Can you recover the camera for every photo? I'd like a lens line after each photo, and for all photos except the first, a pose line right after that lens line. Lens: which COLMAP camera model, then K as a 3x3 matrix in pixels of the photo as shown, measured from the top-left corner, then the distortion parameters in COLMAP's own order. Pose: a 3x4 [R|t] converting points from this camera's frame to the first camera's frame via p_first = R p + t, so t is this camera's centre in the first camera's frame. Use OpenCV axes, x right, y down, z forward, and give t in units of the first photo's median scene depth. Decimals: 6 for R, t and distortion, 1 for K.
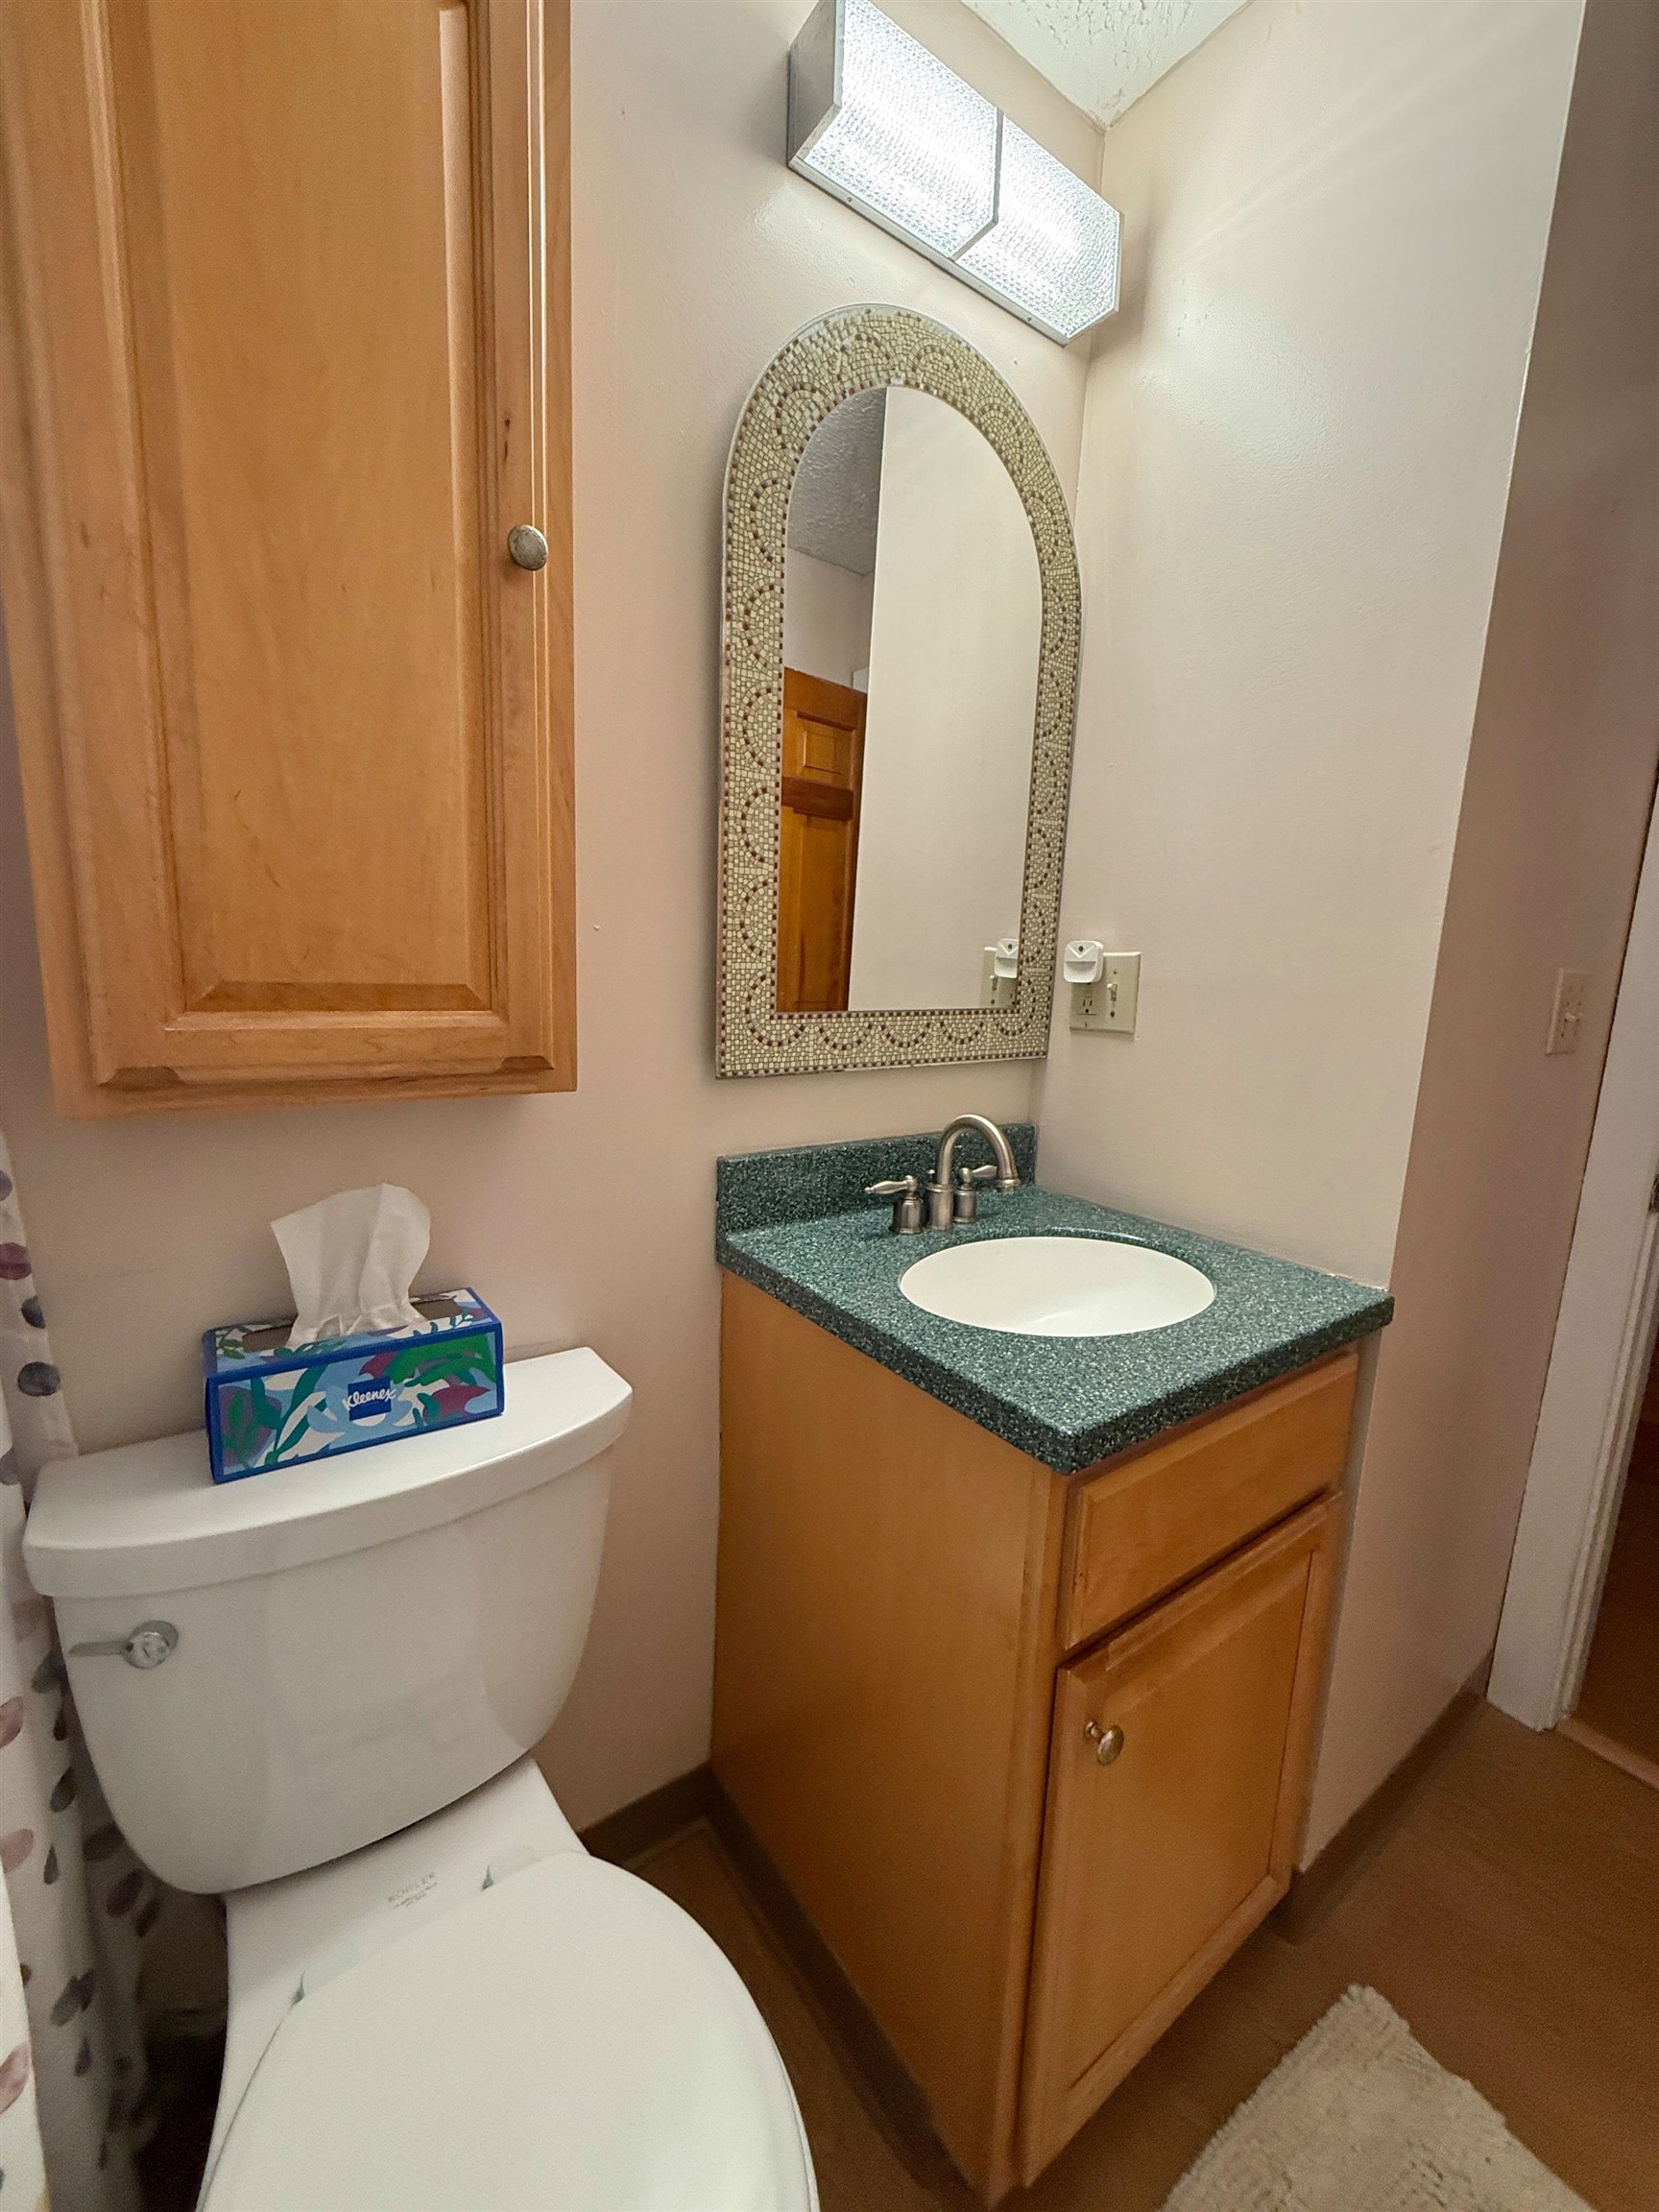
lens RADIAL K [[878.8, 0, 829.5], [0, 878.8, 1106.0], [0, 0, 1]] dist [0.001197, 0.000429]
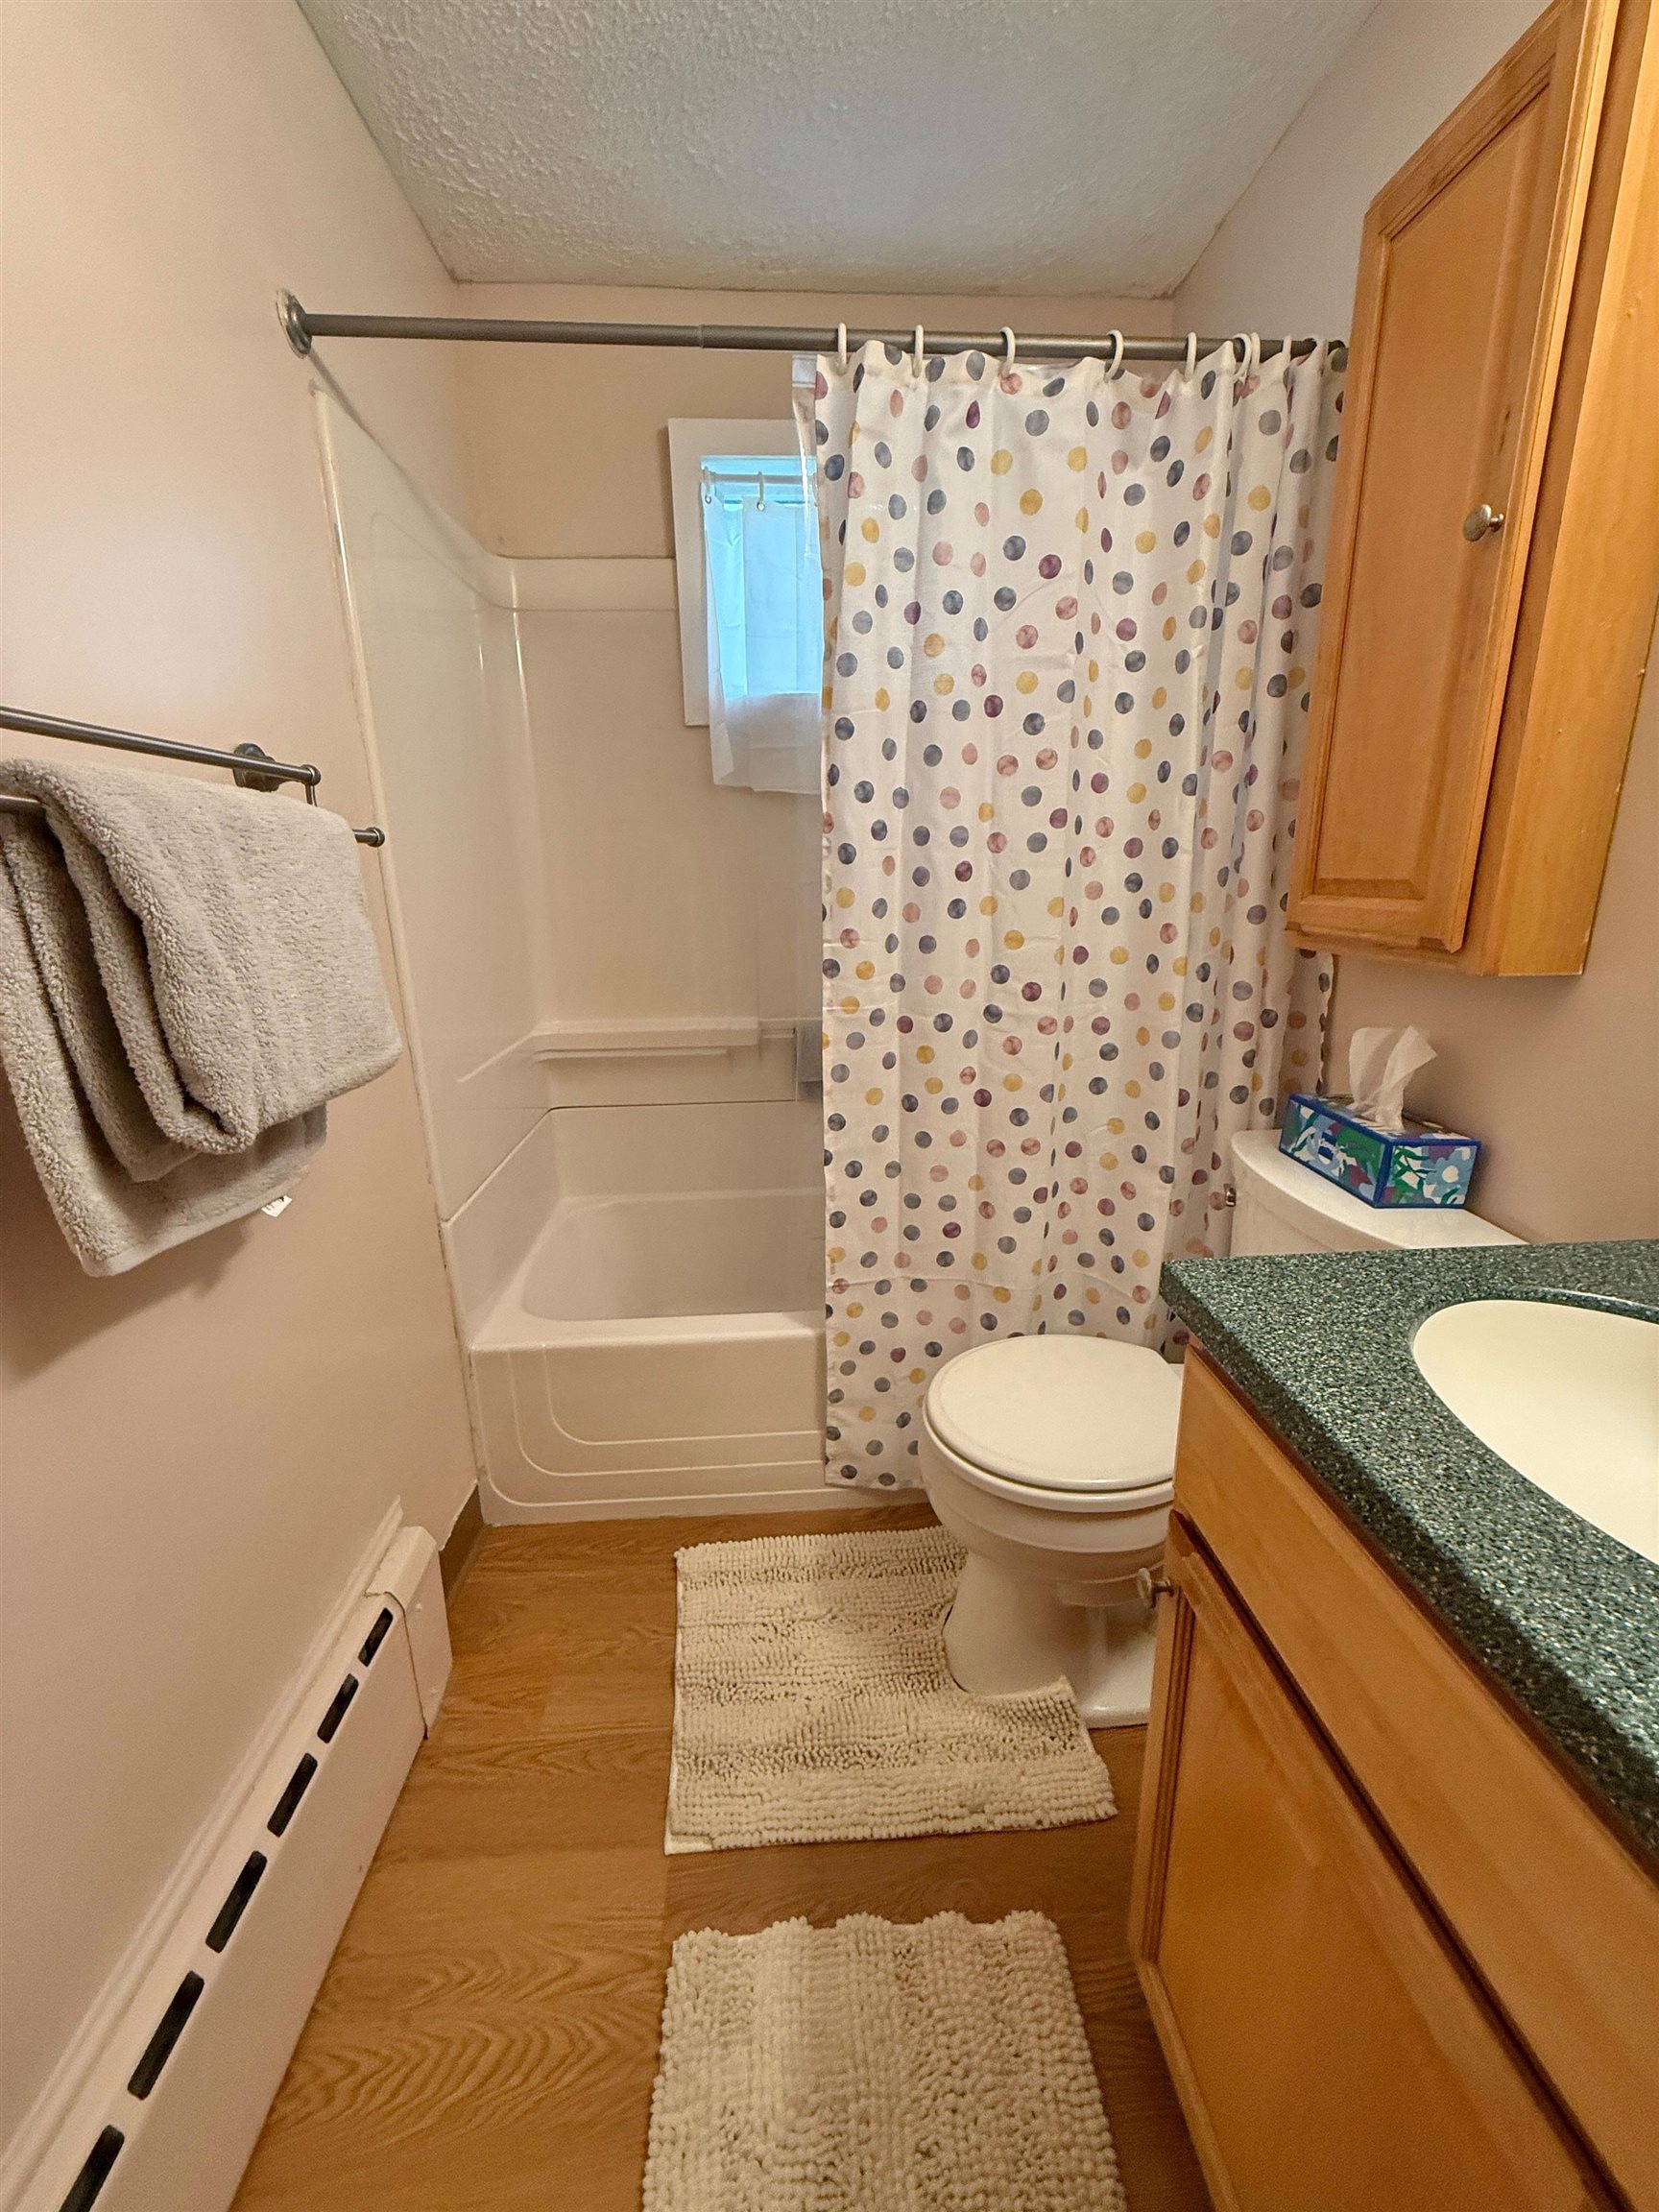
lens RADIAL K [[878.8, 0, 829.5], [0, 878.8, 1106.0], [0, 0, 1]] dist [0.001197, 0.000429]
pose [[-0.531840, 0.197986, -0.823376, 1.260611], [-0.142695, 0.937433, 0.317582, -0.112750], [0.834736, 0.286394, -0.470313, 0.984942]]
